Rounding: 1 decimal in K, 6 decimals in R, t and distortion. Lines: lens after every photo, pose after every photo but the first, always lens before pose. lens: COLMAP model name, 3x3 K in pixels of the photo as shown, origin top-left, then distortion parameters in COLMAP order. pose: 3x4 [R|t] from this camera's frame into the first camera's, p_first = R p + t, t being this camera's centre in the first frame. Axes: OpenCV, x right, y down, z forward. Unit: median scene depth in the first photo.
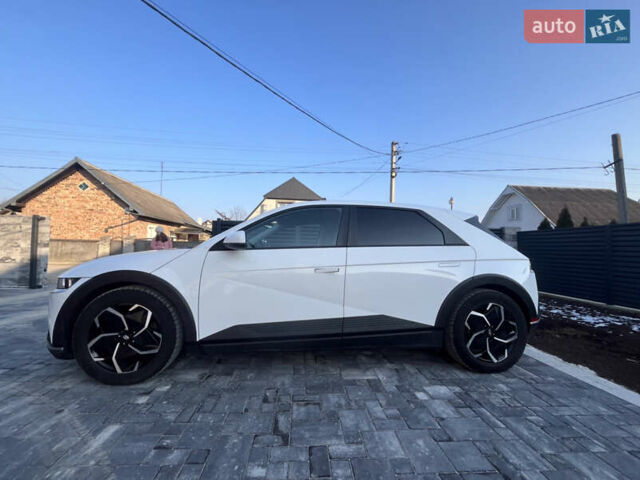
lens RADIAL K [[258.0, 0, 317.6], [0, 258.0, 238.5], [0, 0, 1]] dist [-0.003181, -0.000273]
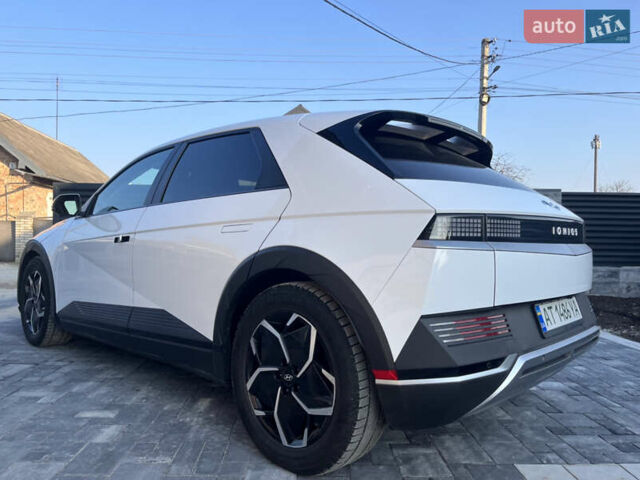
lens RADIAL K [[486.3, 0, 319.2], [0, 486.3, 237.8], [0, 0, 1]] dist [0.074855, -0.100867]
pose [[0.999499, -0.005749, -0.031110, -0.194726], [0.007028, 0.999128, 0.041165, 0.033145], [0.030846, -0.041363, 0.998668, -0.511675]]
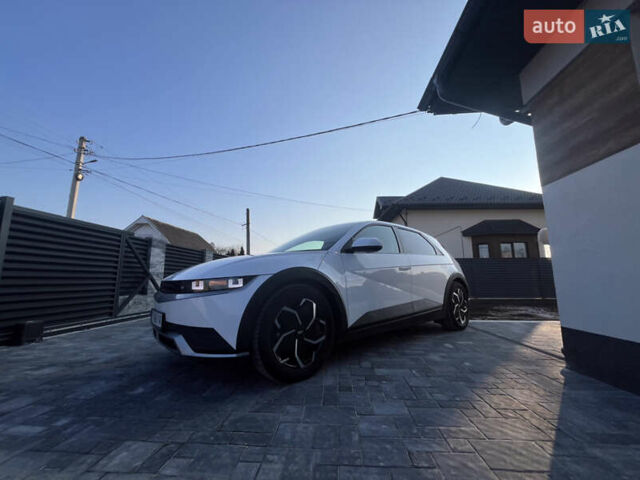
lens RADIAL K [[258.0, 0, 318.0], [0, 258.0, 239.1], [0, 0, 1]] dist [-0.003181, -0.000273]
pose [[0.140077, 0.135910, 0.980769, -2.110085], [-0.033300, 0.990621, -0.132519, 0.124004], [-0.989581, -0.014097, 0.143289, 0.980943]]
